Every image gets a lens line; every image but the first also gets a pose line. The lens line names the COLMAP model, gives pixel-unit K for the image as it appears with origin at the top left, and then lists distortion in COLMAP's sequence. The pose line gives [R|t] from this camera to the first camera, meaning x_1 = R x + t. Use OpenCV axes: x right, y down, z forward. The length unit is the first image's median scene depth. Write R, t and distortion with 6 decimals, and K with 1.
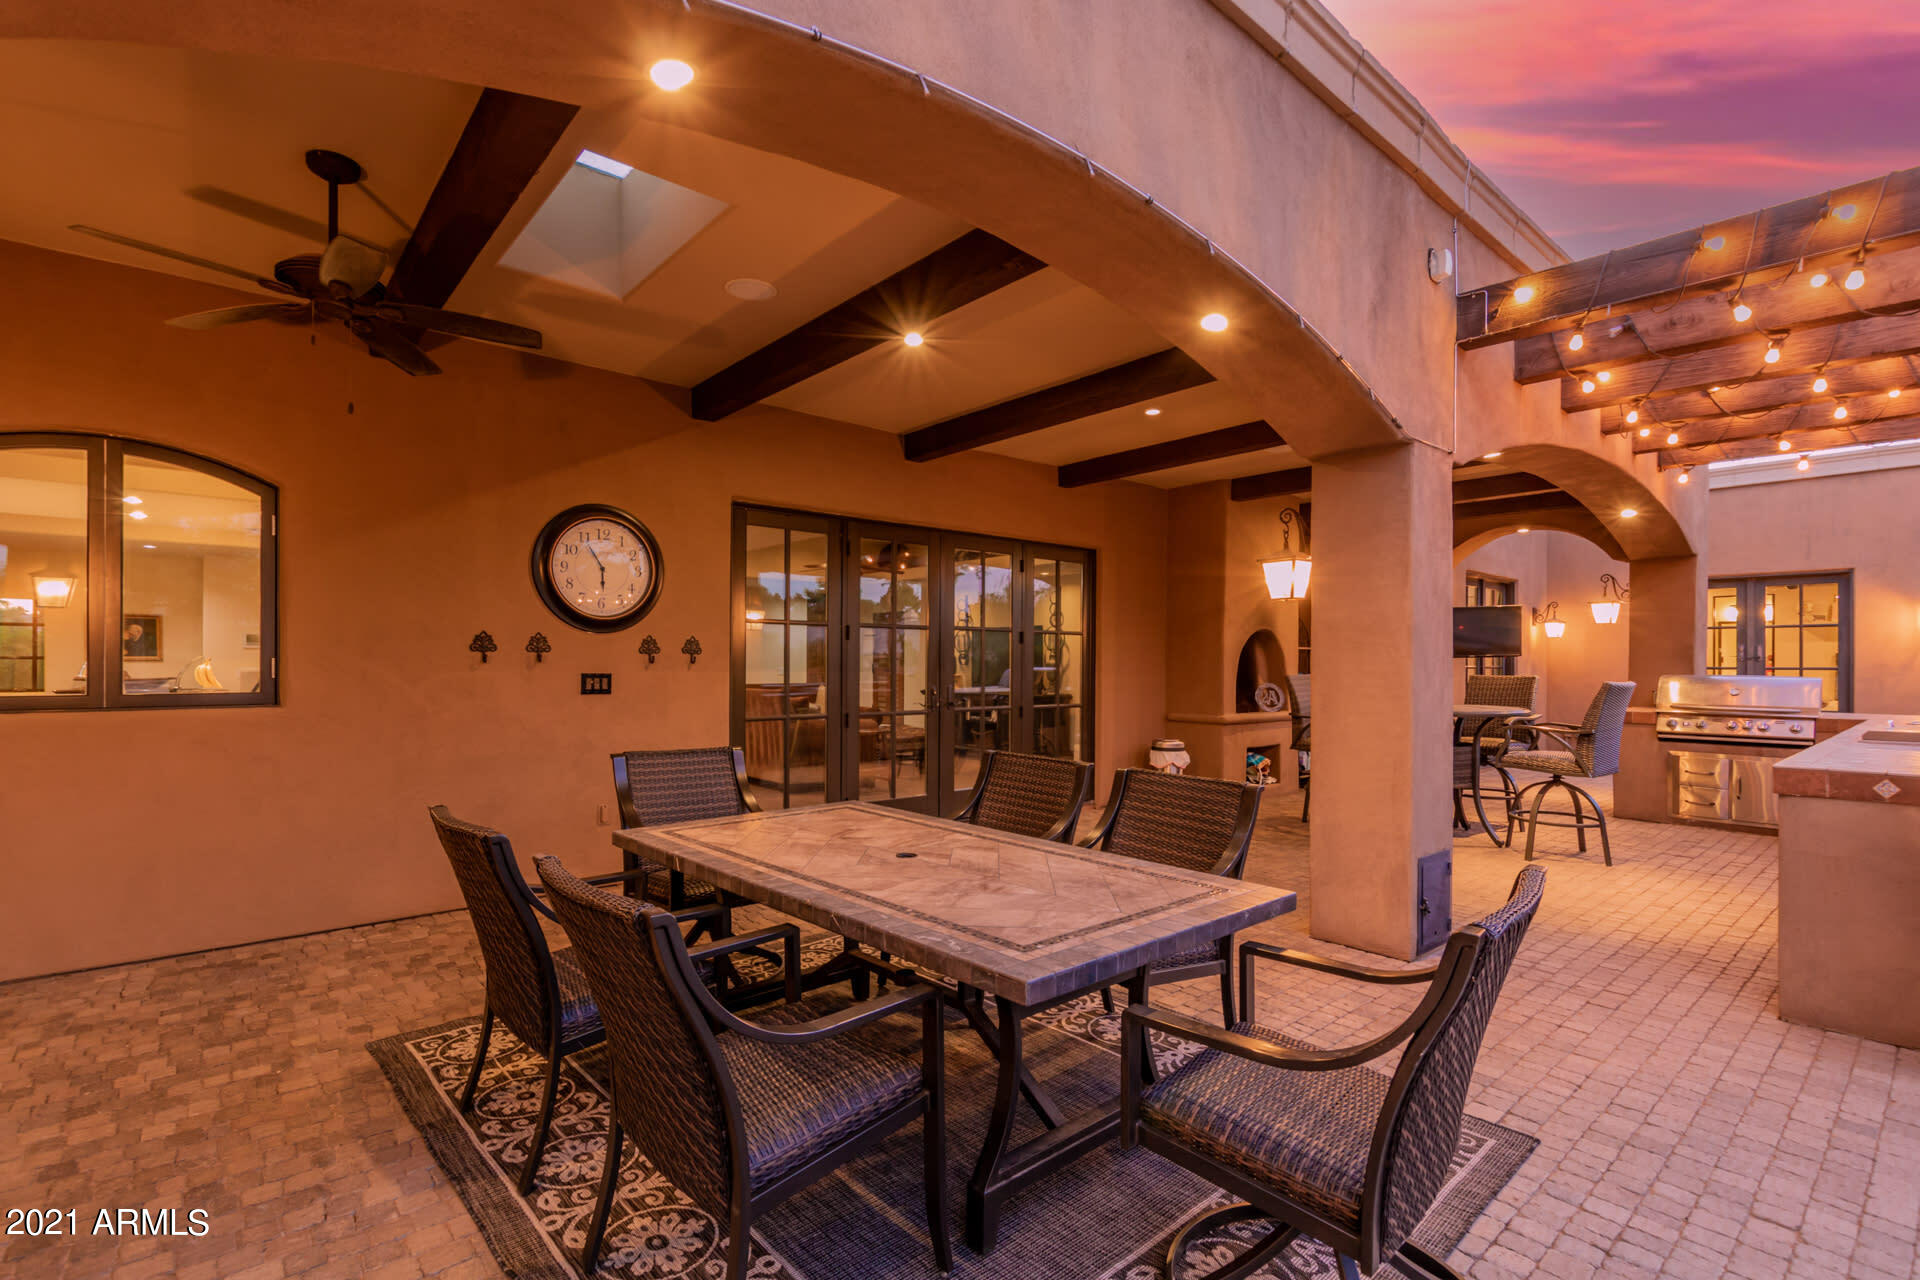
lens RADIAL K [[888.1, 0, 957.9], [0, 888.1, 663.6], [0, 0, 1]] dist [0.001789, -0.000136]
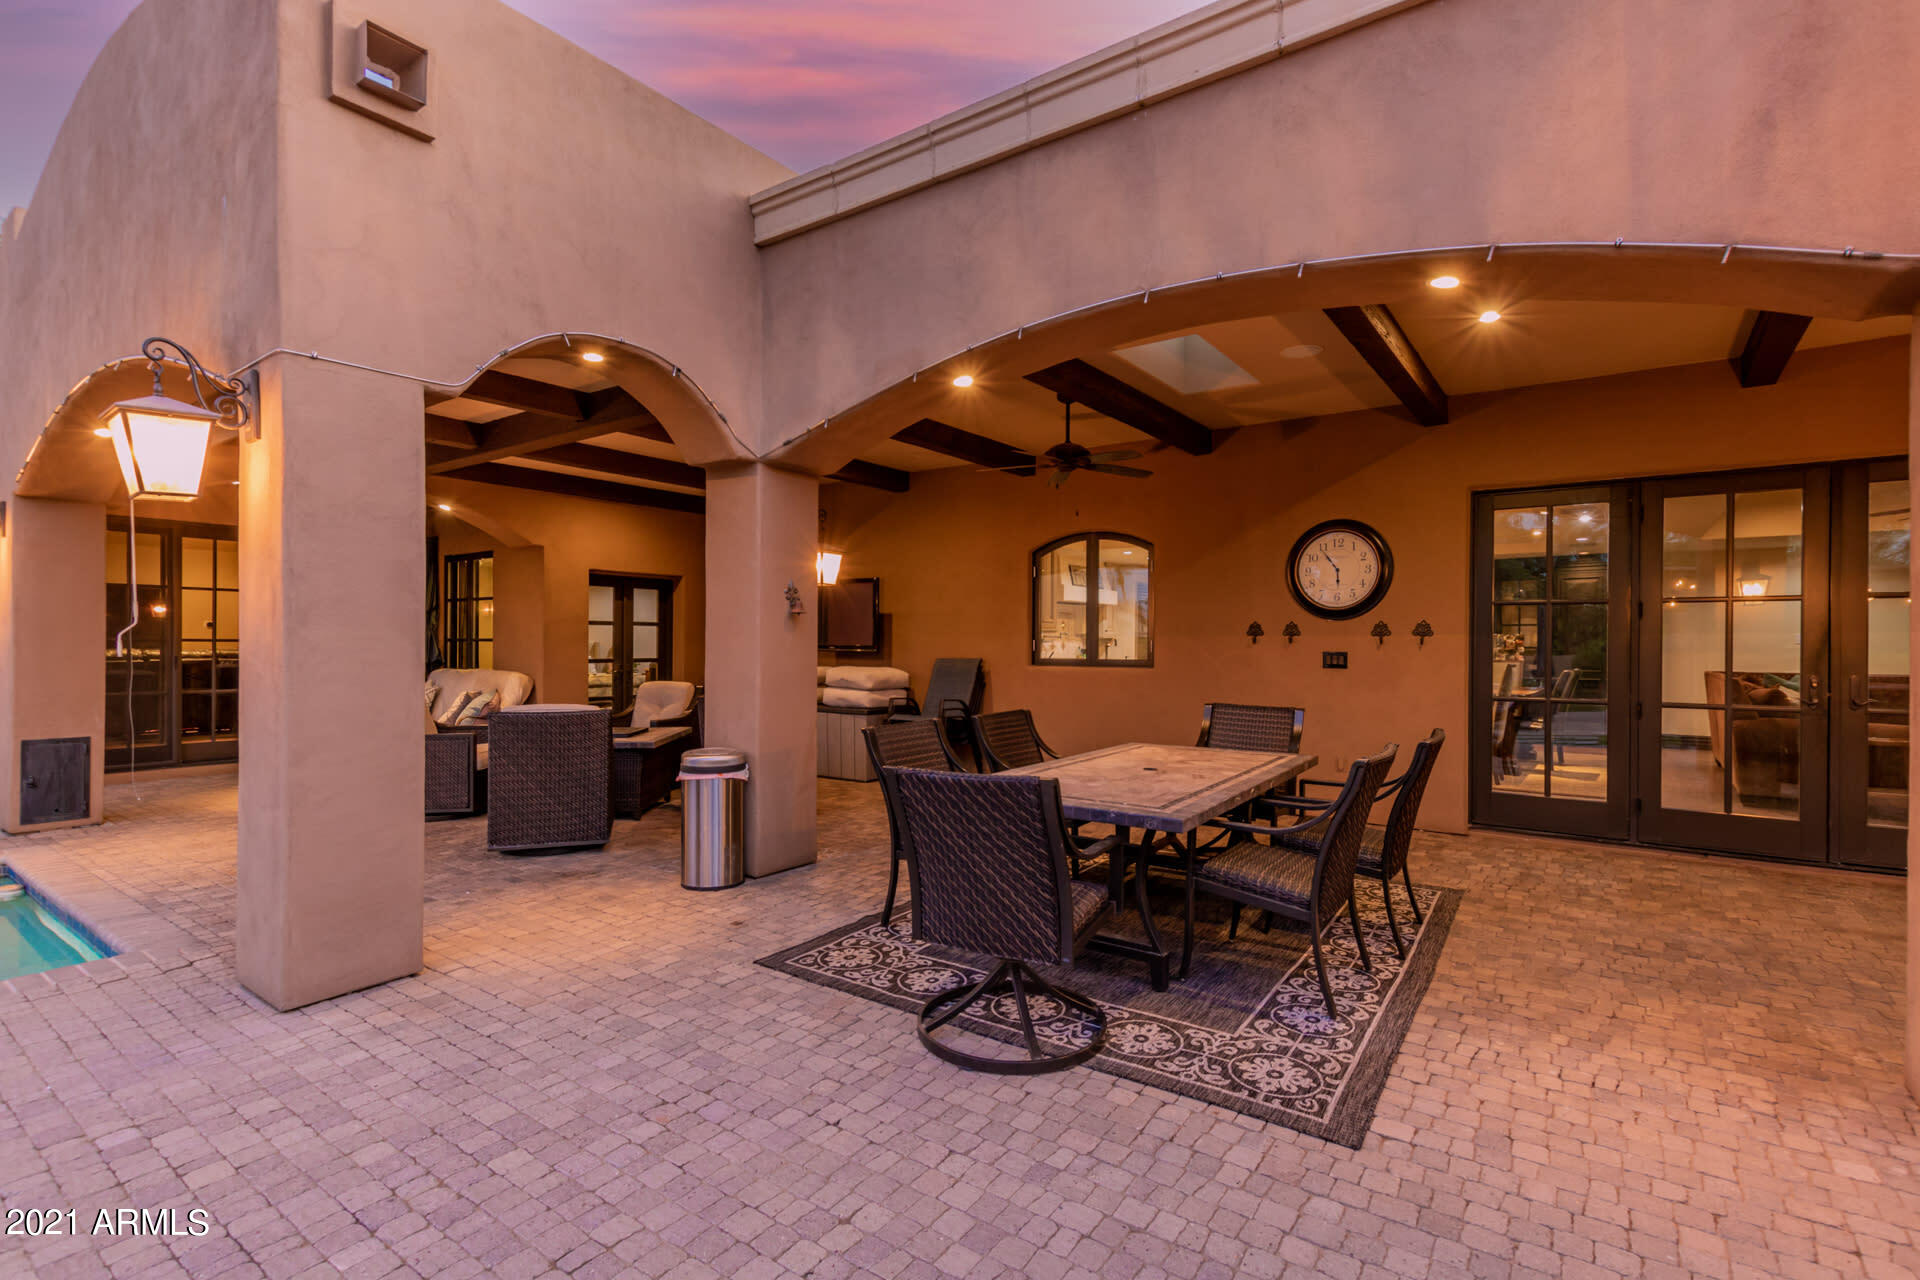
lens RADIAL K [[890.1, 0, 960.0], [0, 890.1, 640.0], [0, 0, 1]] dist [0.003934, 0.000138]
pose [[0.222945, -0.007506, -0.974802, 0.741904], [-0.003330, 0.999959, -0.008461, 0.006674], [0.974825, 0.005133, 0.222911, 0.192069]]
